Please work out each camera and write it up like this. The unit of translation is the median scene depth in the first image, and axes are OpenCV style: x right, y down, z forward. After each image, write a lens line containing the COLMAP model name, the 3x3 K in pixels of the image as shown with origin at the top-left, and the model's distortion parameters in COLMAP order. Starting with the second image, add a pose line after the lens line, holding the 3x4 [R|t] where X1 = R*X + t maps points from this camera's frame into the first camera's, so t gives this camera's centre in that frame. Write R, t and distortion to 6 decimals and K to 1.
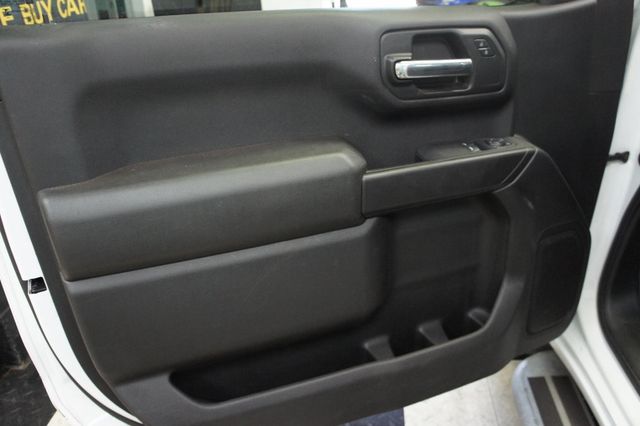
lens RADIAL K [[501.9, 0, 320.0], [0, 501.9, 213.0], [0, 0, 1]] dist [-0.178208, 0.131339]
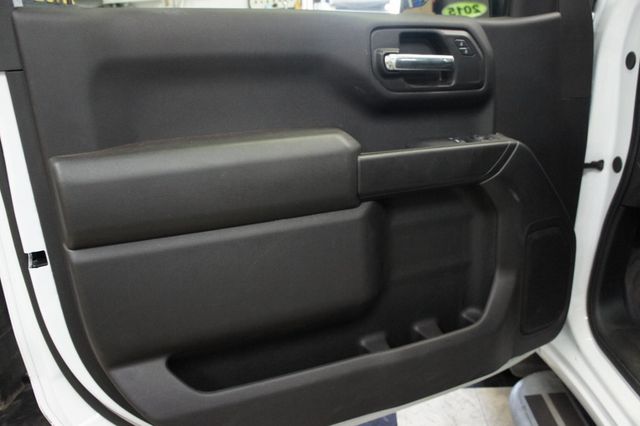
lens RADIAL K [[501.9, 0, 320.0], [0, 501.9, 213.0], [0, 0, 1]] dist [-0.178208, 0.131339]
pose [[0.999296, -0.010119, 0.036125, -0.031437], [0.015465, 0.988427, -0.150907, 0.186566], [-0.034180, 0.151359, 0.987888, -0.023944]]
